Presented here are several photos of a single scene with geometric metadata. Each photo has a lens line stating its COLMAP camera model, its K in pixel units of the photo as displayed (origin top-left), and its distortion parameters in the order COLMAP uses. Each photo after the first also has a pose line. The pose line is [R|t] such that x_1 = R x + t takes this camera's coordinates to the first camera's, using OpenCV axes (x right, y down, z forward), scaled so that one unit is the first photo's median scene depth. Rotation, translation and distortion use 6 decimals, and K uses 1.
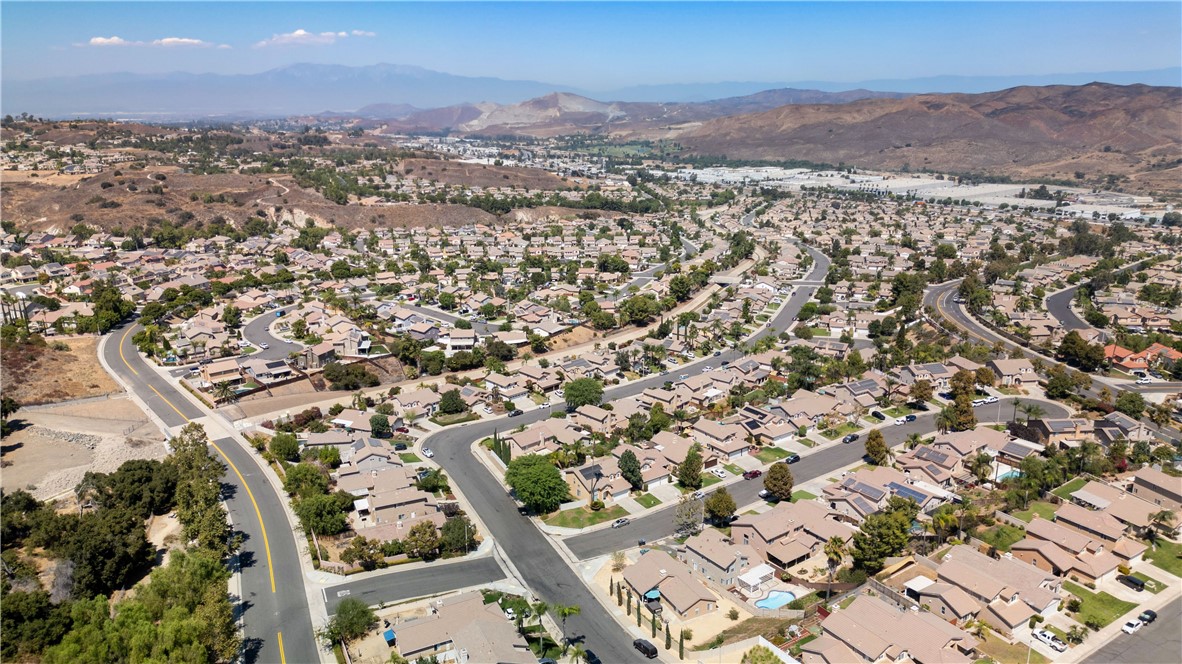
lens RADIAL K [[869.6, 0, 544.5], [0, 869.6, 330.6], [0, 0, 1]] dist [0.073791, -0.077438]
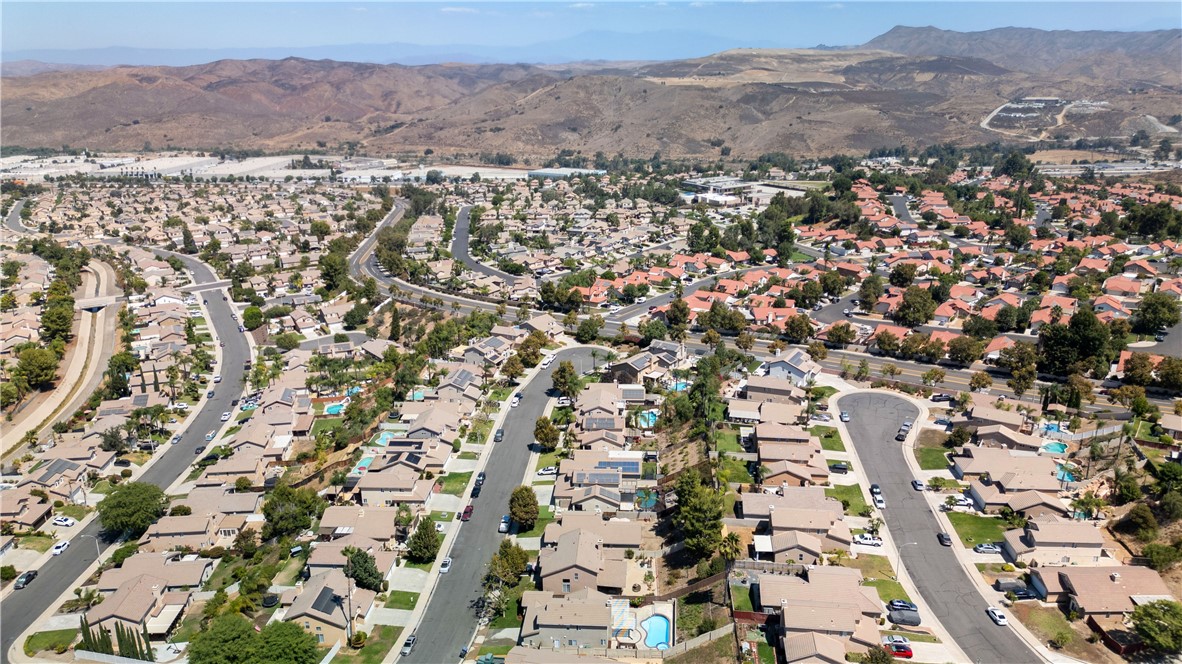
lens RADIAL K [[869.6, 0, 544.5], [0, 869.6, 330.6], [0, 0, 1]] dist [0.073791, -0.077438]
pose [[0.588548, -0.231771, 0.774528, -0.123692], [0.210699, 0.968892, 0.129827, -0.037624], [-0.780524, 0.086783, 0.619073, 0.147786]]
